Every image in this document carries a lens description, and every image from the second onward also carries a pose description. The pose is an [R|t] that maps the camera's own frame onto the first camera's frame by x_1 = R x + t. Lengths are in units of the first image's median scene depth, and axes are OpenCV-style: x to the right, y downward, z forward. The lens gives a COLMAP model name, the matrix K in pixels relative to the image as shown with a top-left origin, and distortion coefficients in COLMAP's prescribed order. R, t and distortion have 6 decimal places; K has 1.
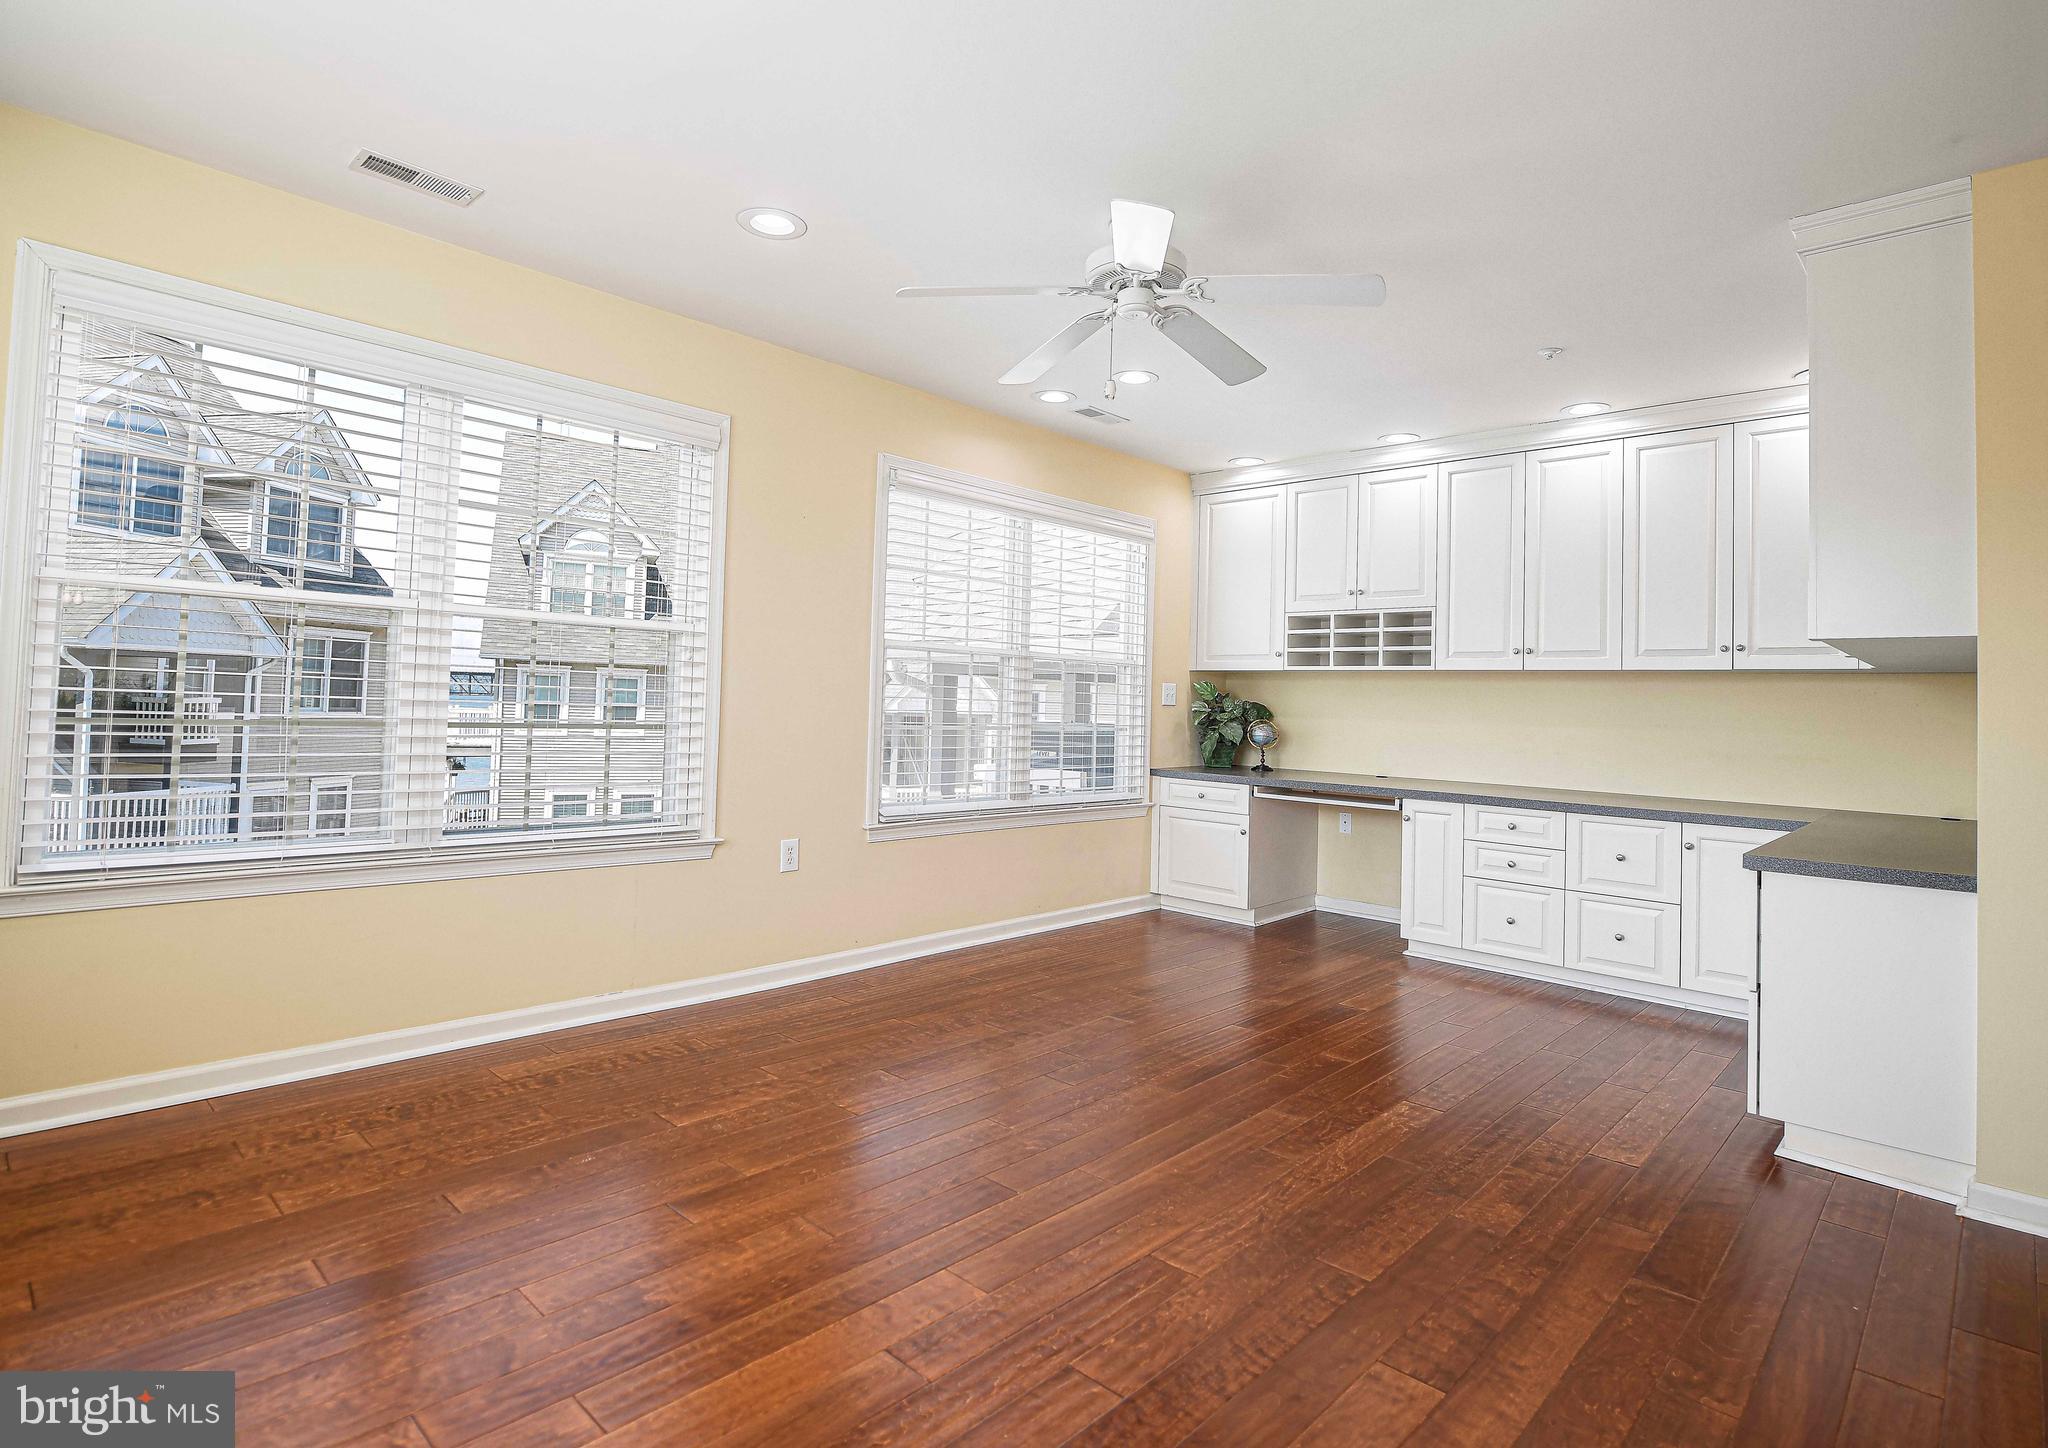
lens RADIAL K [[1038.2, 0, 1027.0], [0, 1038.2, 707.6], [0, 0, 1]] dist [-0.005134, 0.000379]
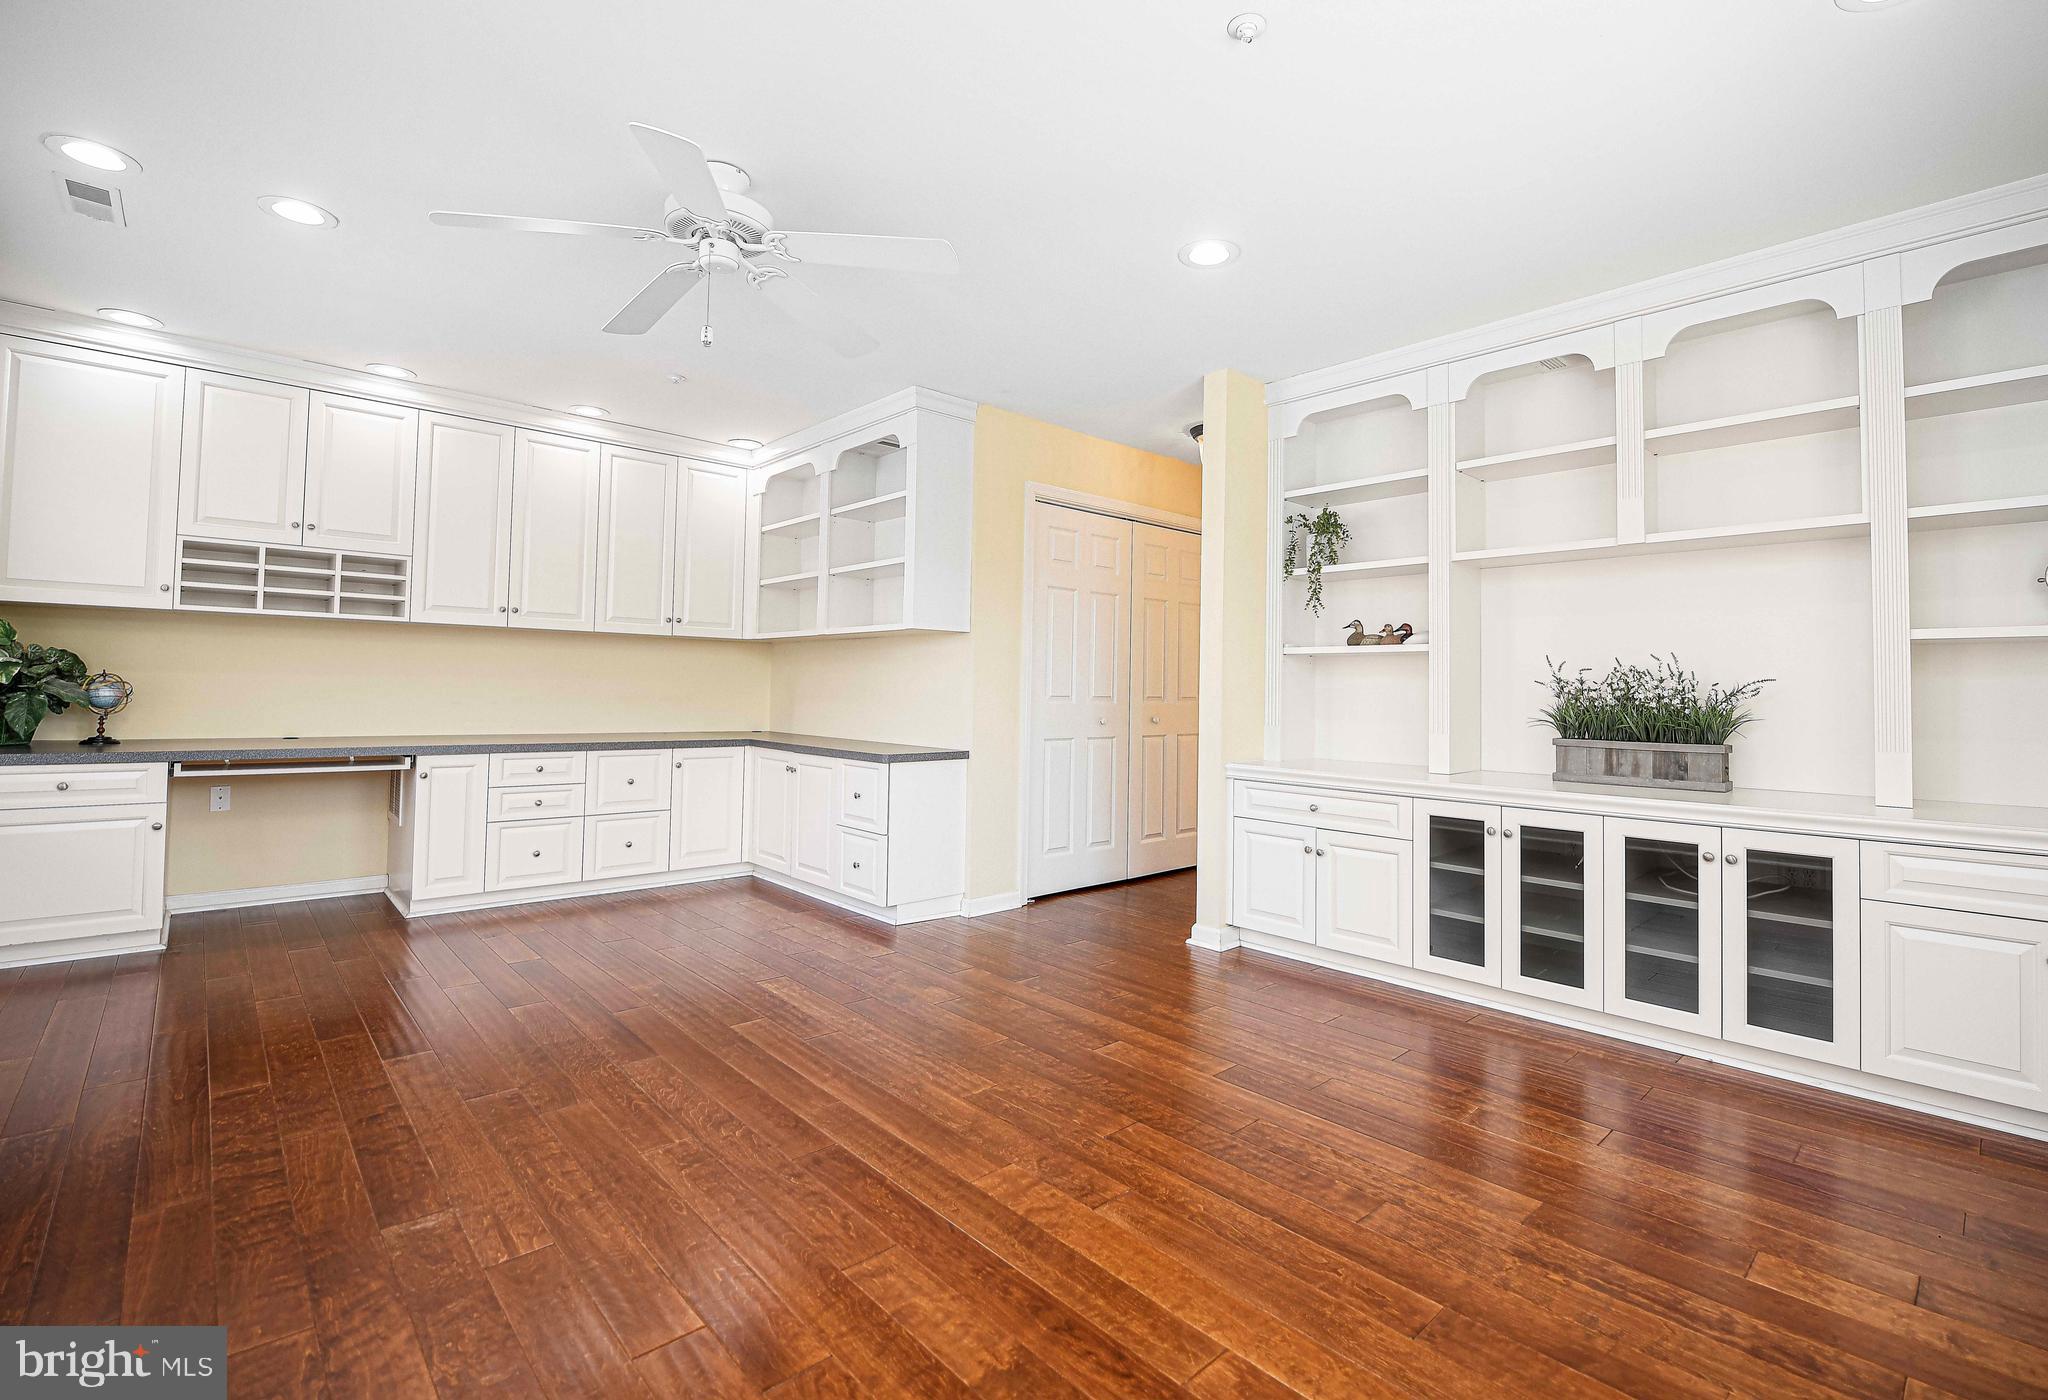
lens RADIAL K [[931.9, 0, 1025.4], [0, 931.9, 698.2], [0, 0, 1]] dist [-0.010669, -0.001314]
pose [[0.077219, -0.036957, 0.996329, -0.464933], [-0.012993, 0.999191, 0.038070, -0.005683], [-0.996929, -0.015885, 0.076676, 0.390060]]
